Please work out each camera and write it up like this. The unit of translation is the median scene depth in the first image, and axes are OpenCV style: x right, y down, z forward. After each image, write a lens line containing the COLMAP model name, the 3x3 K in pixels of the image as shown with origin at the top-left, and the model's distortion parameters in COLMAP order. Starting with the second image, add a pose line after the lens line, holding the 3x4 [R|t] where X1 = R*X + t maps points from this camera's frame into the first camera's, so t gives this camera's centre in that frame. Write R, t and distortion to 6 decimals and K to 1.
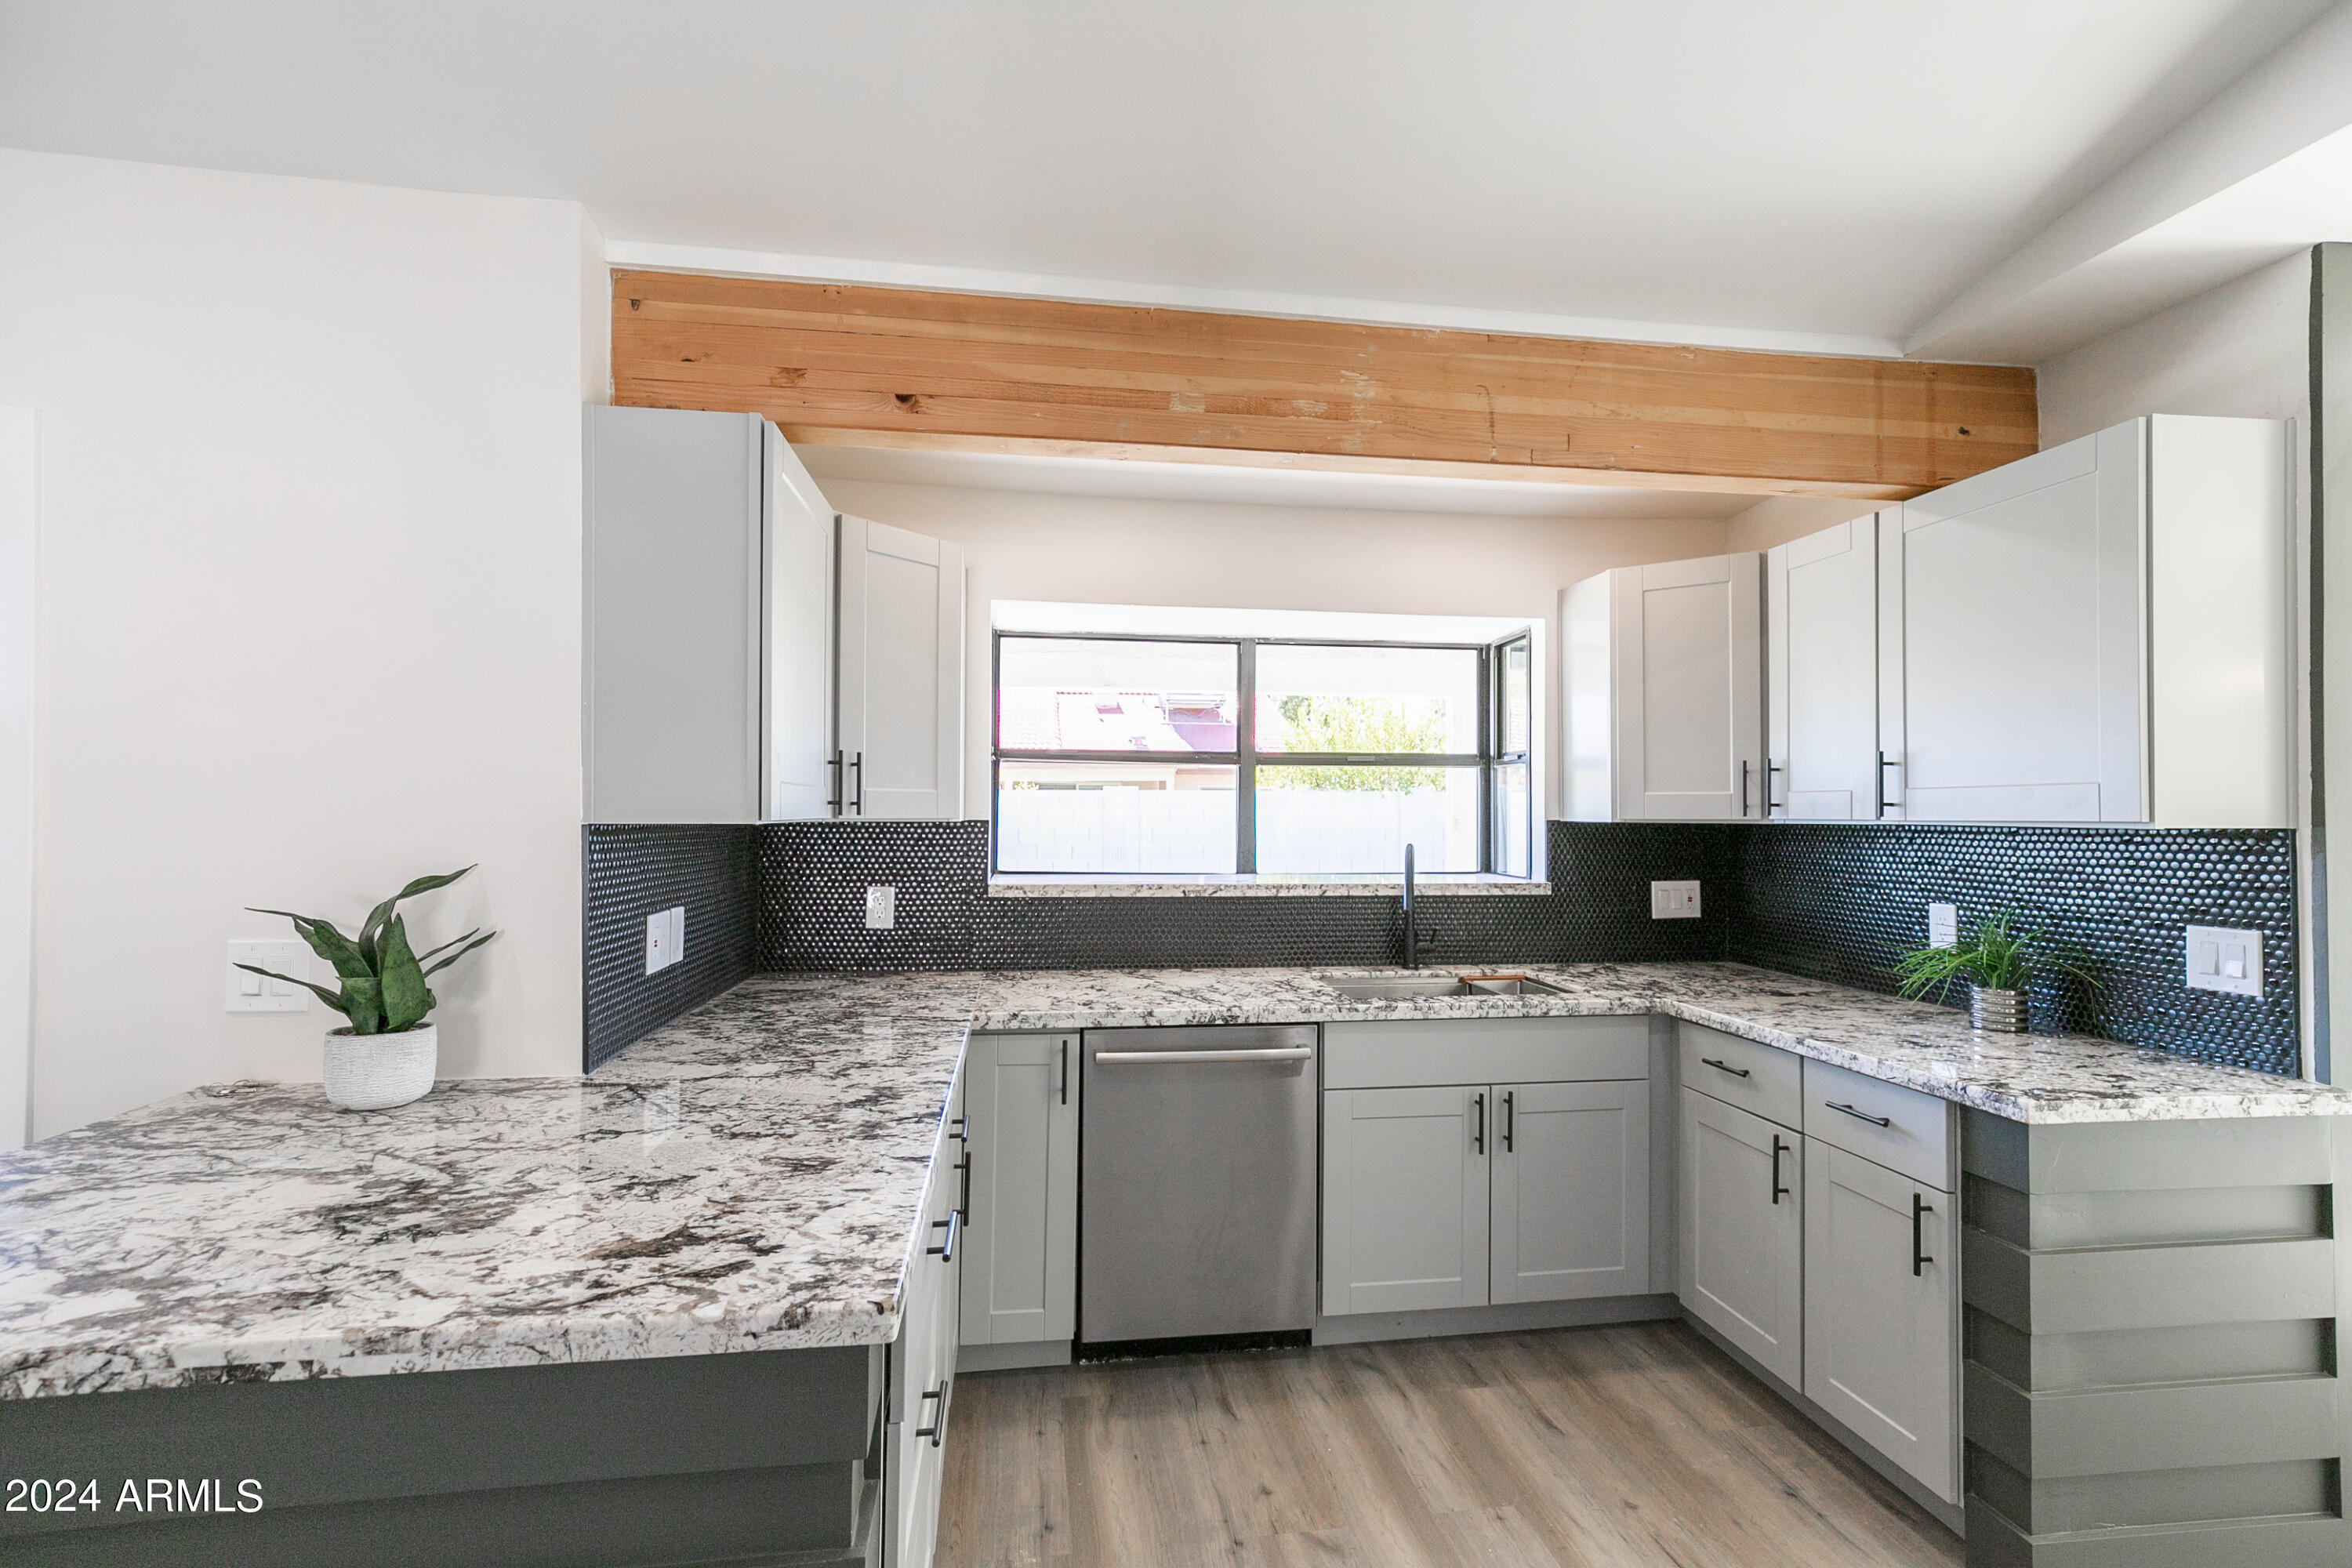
lens RADIAL K [[1056.9, 0, 1187.1], [0, 1056.9, 798.2], [0, 0, 1]] dist [0.008251, 0.002028]
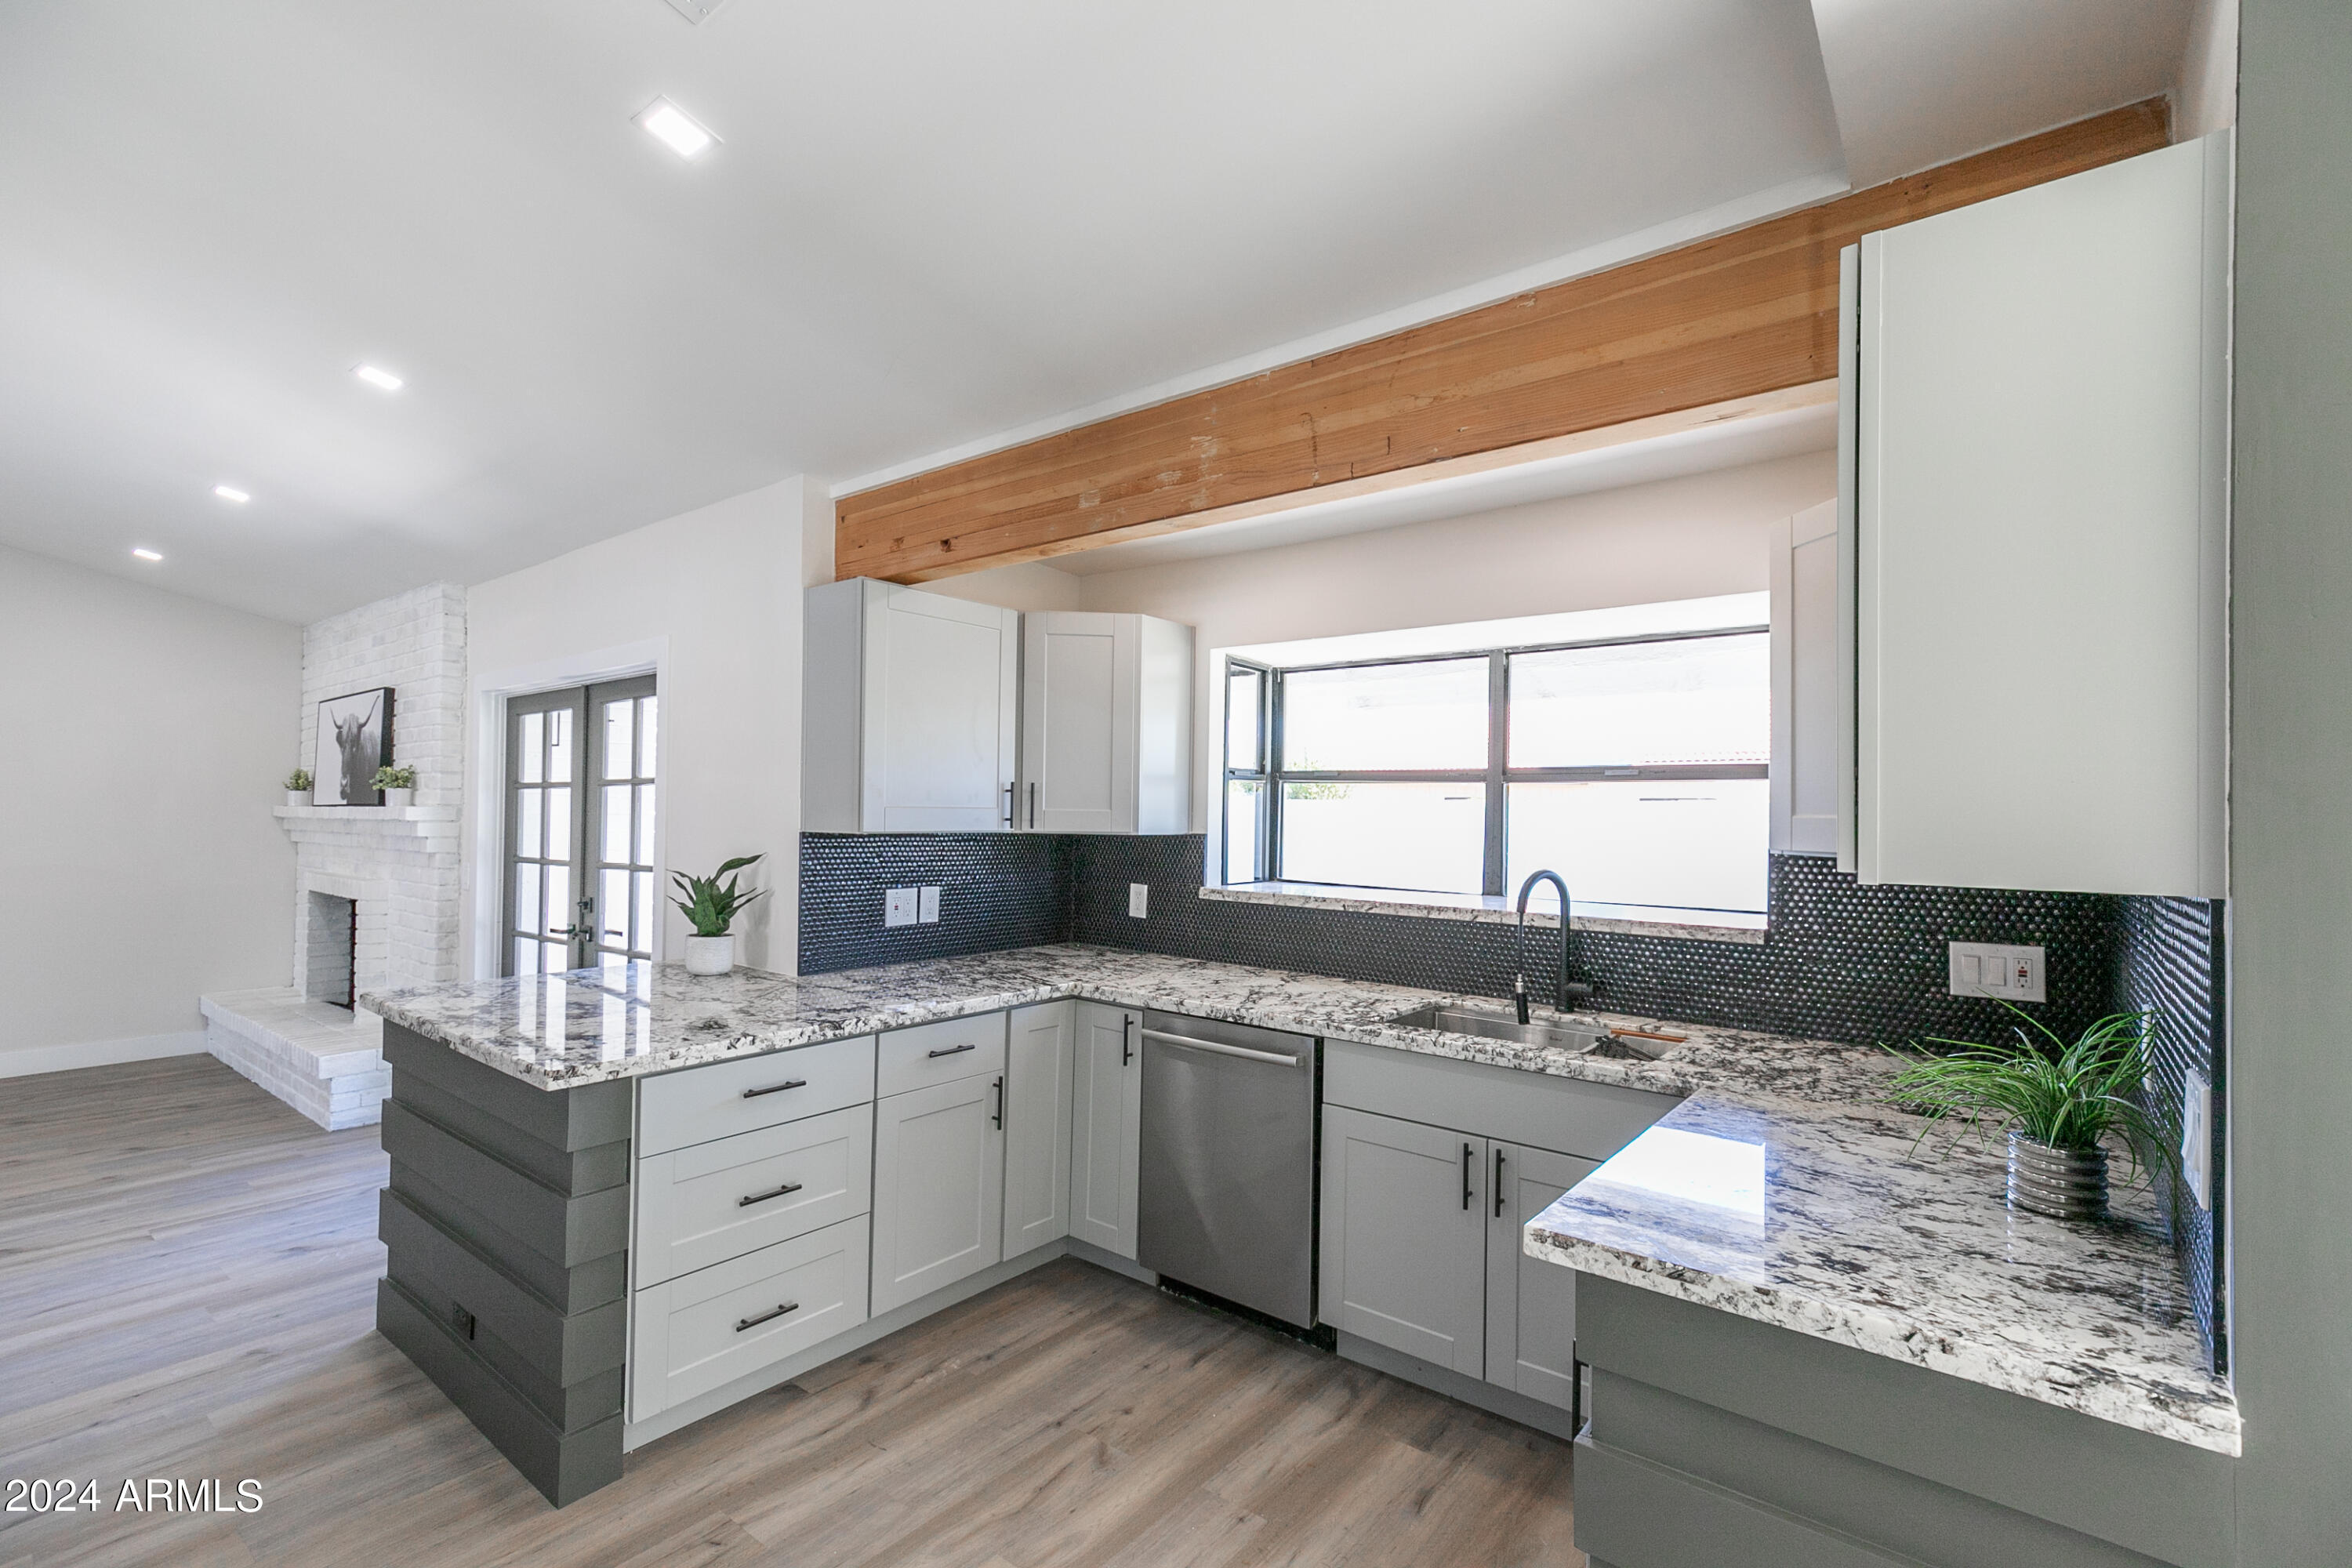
lens RADIAL K [[1056.9, 0, 1180.8], [0, 1056.9, 800.3], [0, 0, 1]] dist [0.008251, 0.002028]
pose [[0.682119, -0.003427, -0.731233, 0.906606], [-0.001406, 0.999981, -0.005999, -0.014317], [0.731240, 0.005120, 0.682101, 0.222436]]
